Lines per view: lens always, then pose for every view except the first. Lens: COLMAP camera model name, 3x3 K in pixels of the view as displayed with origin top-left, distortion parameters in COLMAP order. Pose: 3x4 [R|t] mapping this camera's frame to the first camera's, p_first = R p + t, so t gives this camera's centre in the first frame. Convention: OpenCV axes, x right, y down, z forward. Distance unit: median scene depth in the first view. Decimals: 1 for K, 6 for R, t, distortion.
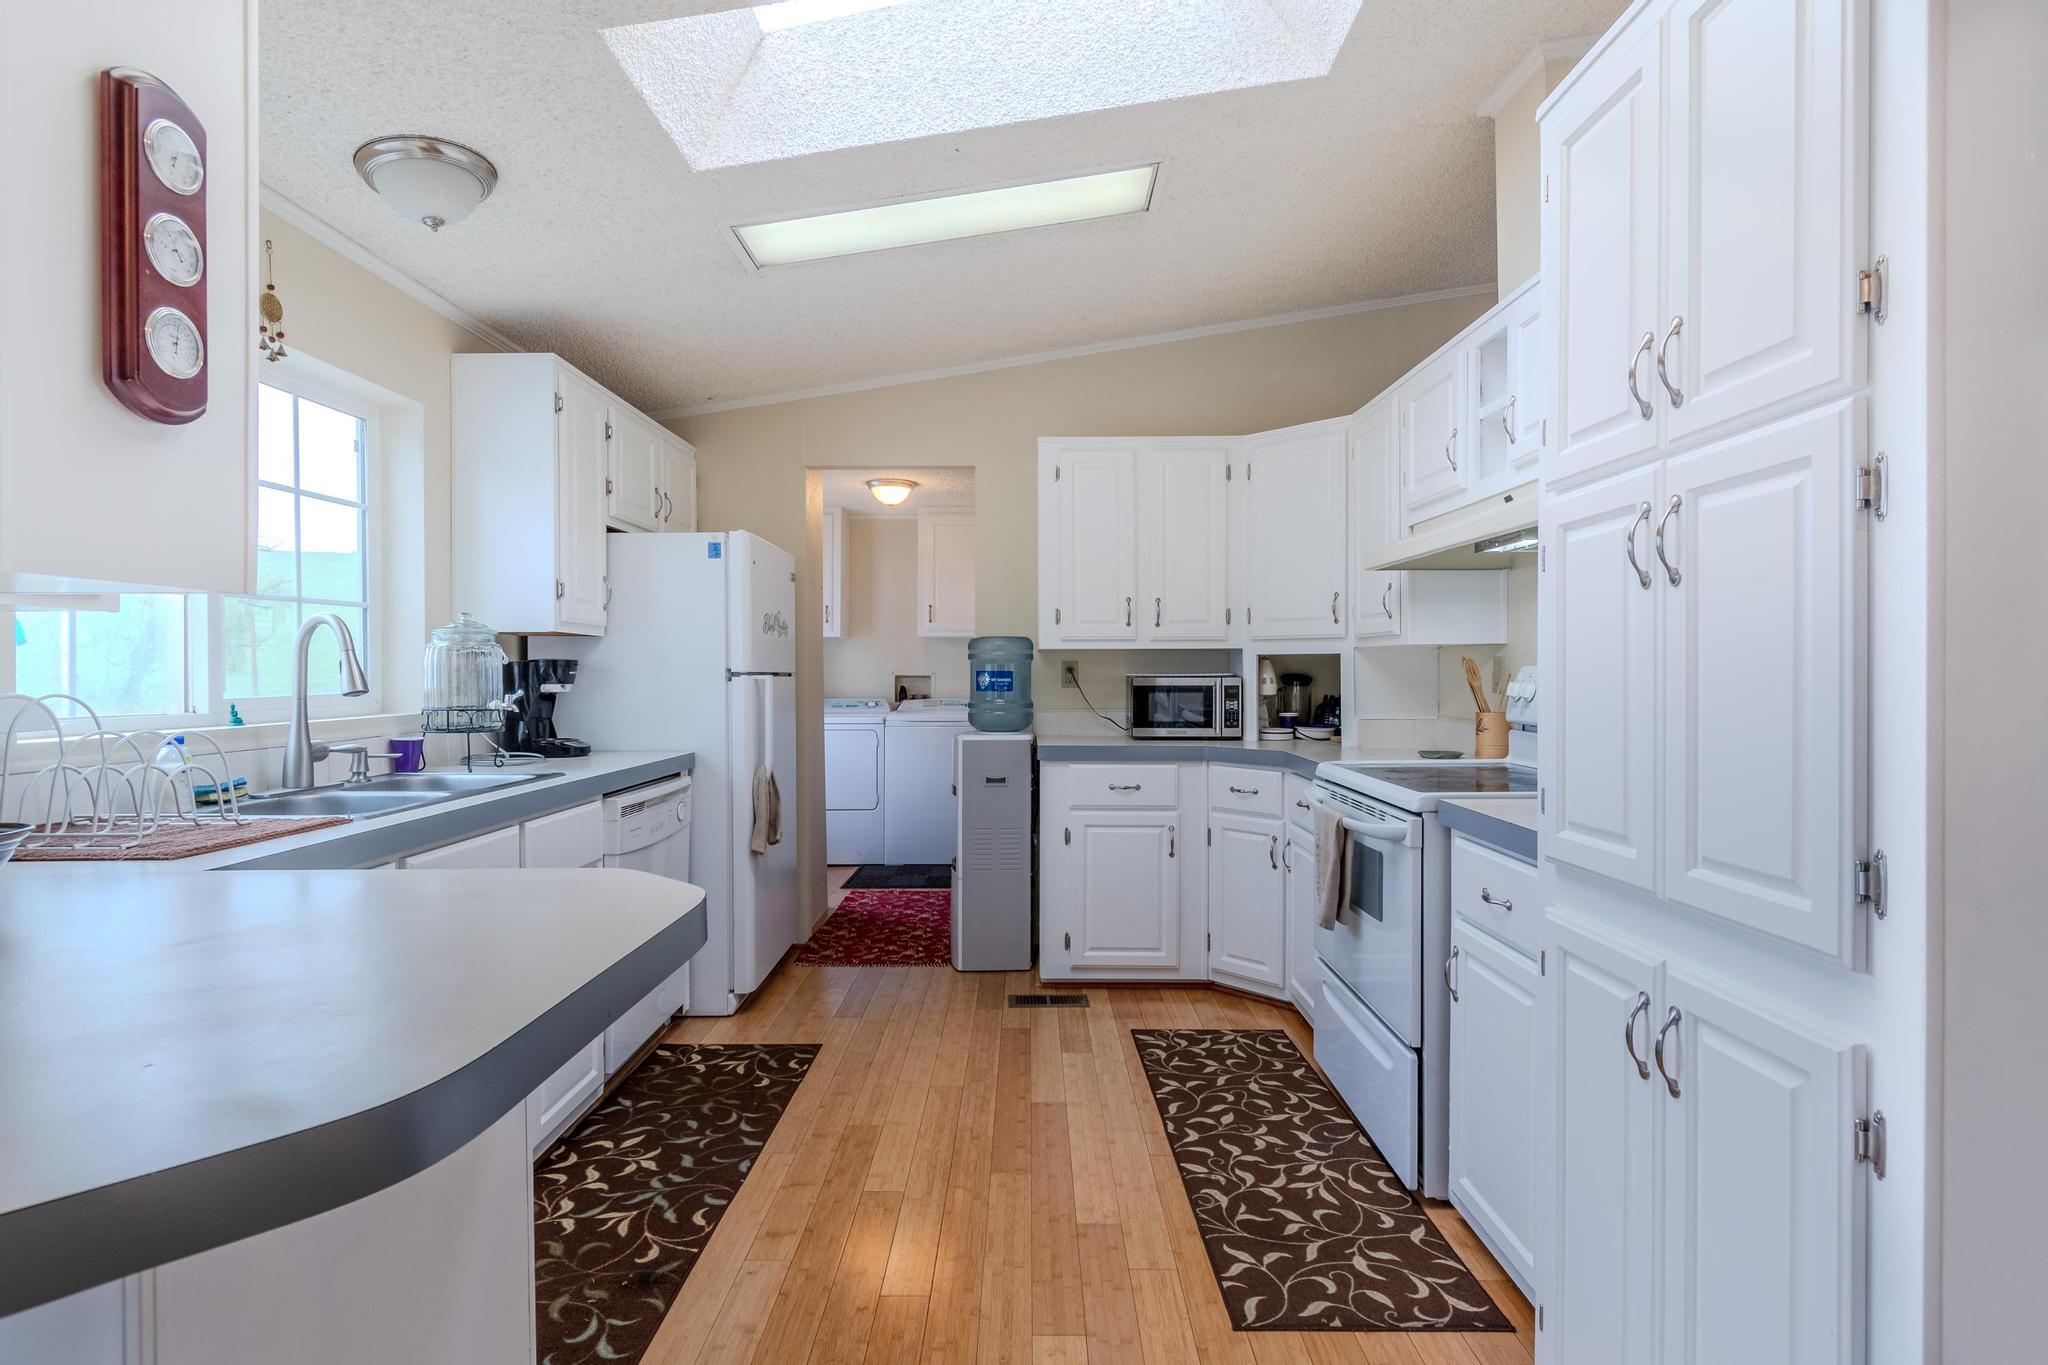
lens RADIAL K [[1023.8, 0, 1022.0], [0, 1023.8, 681.4], [0, 0, 1]] dist [-0.000521, -0.001161]
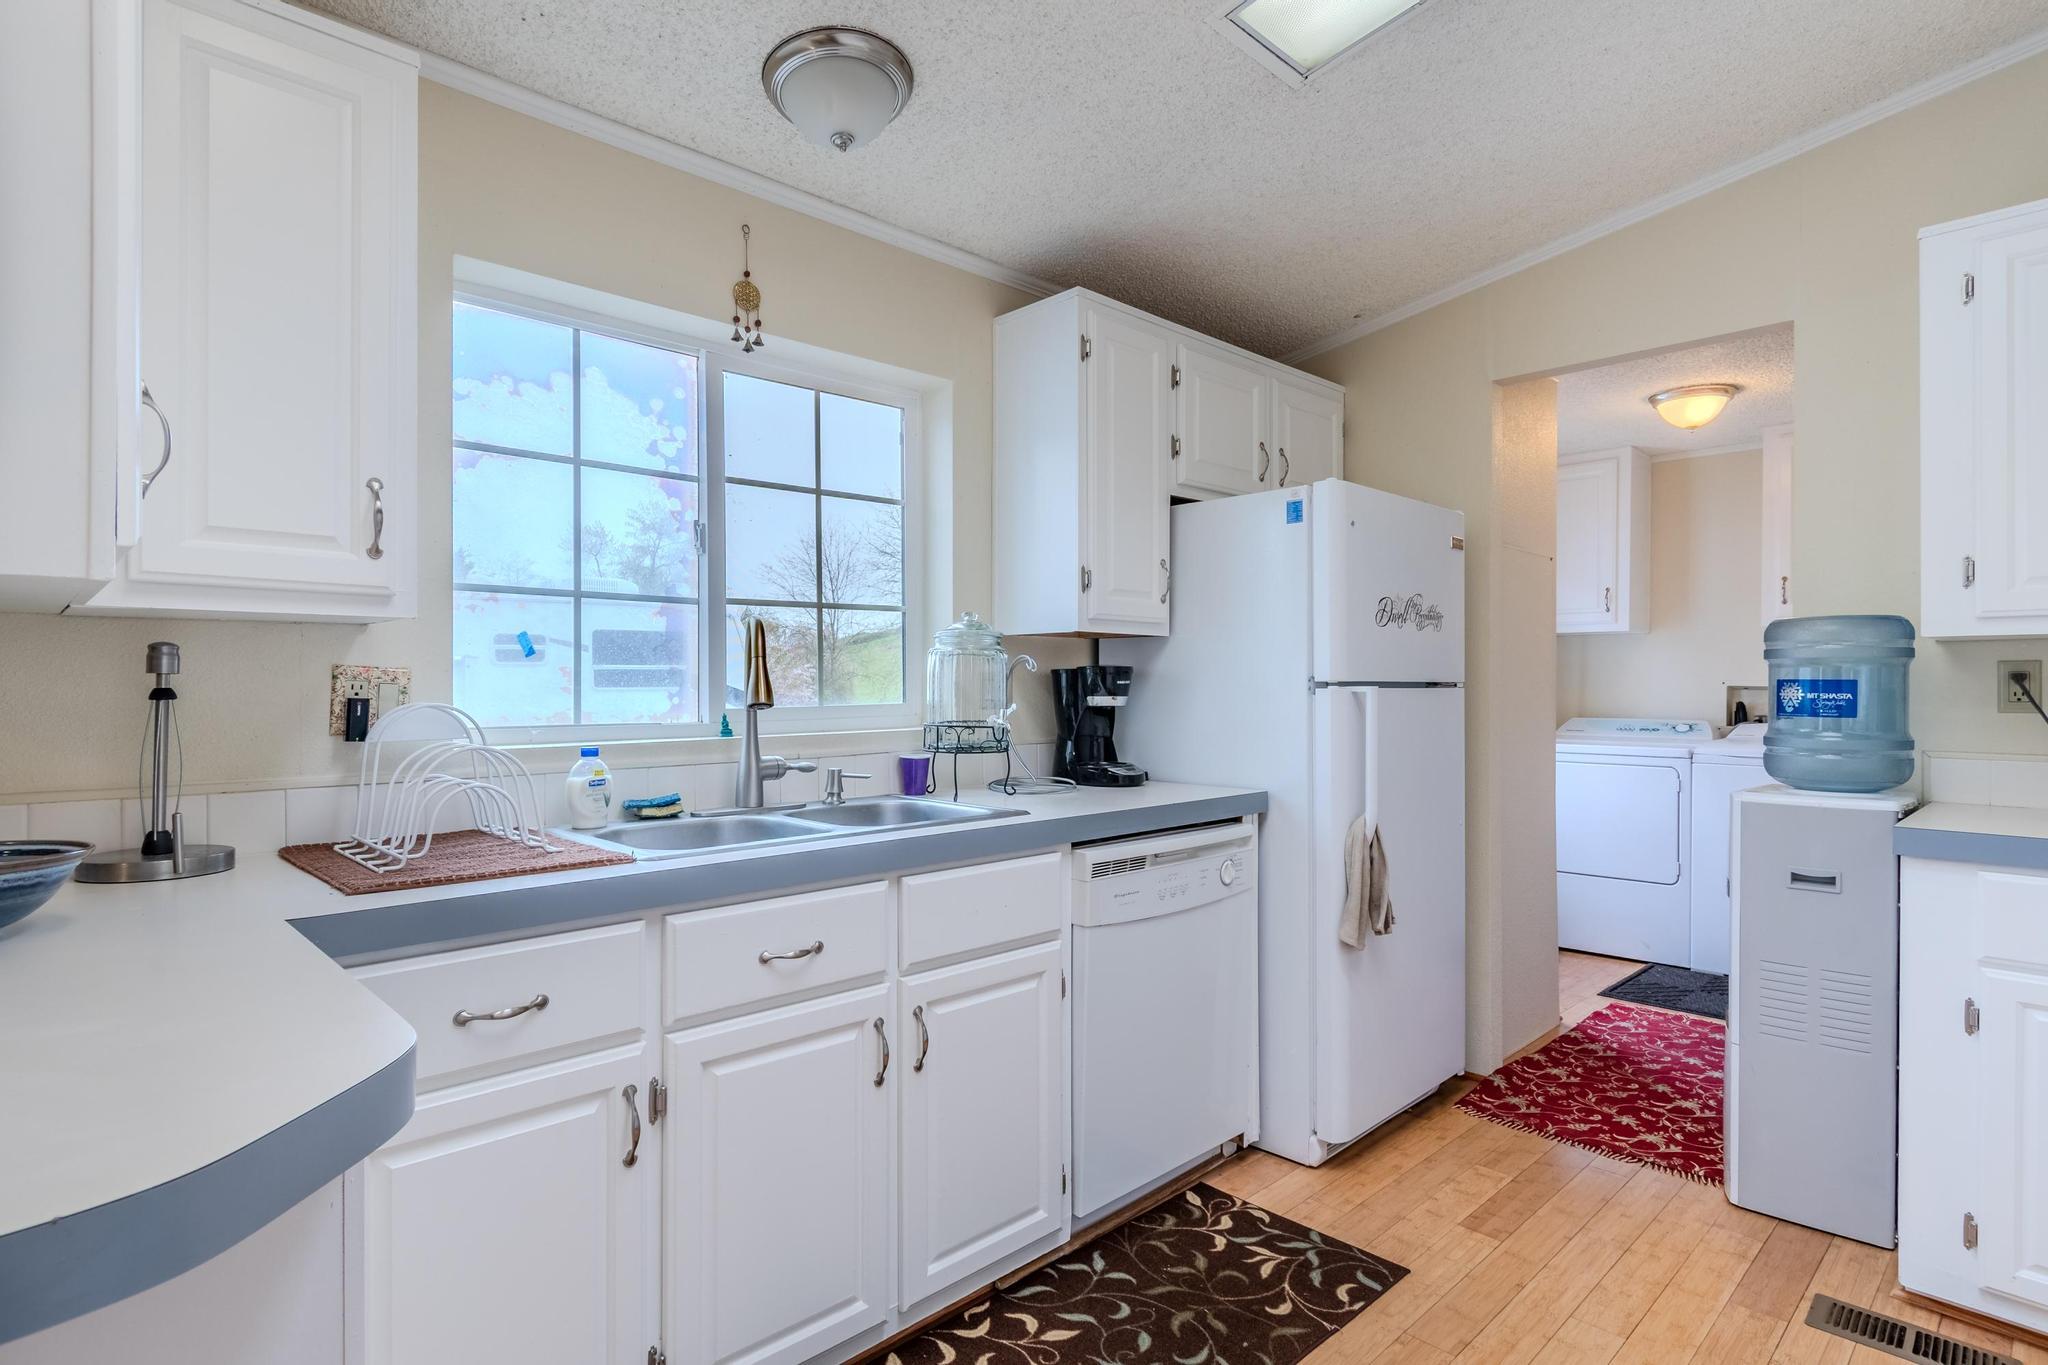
lens RADIAL K [[1060.2, 0, 1019.5], [0, 1060.2, 686.8], [0, 0, 1]] dist [0.003600, -0.000784]
pose [[0.694774, 0.004268, -0.719216, 0.100712], [-0.006337, 0.999980, -0.000187, -0.004000], [0.719201, 0.004687, 0.694787, 0.345366]]
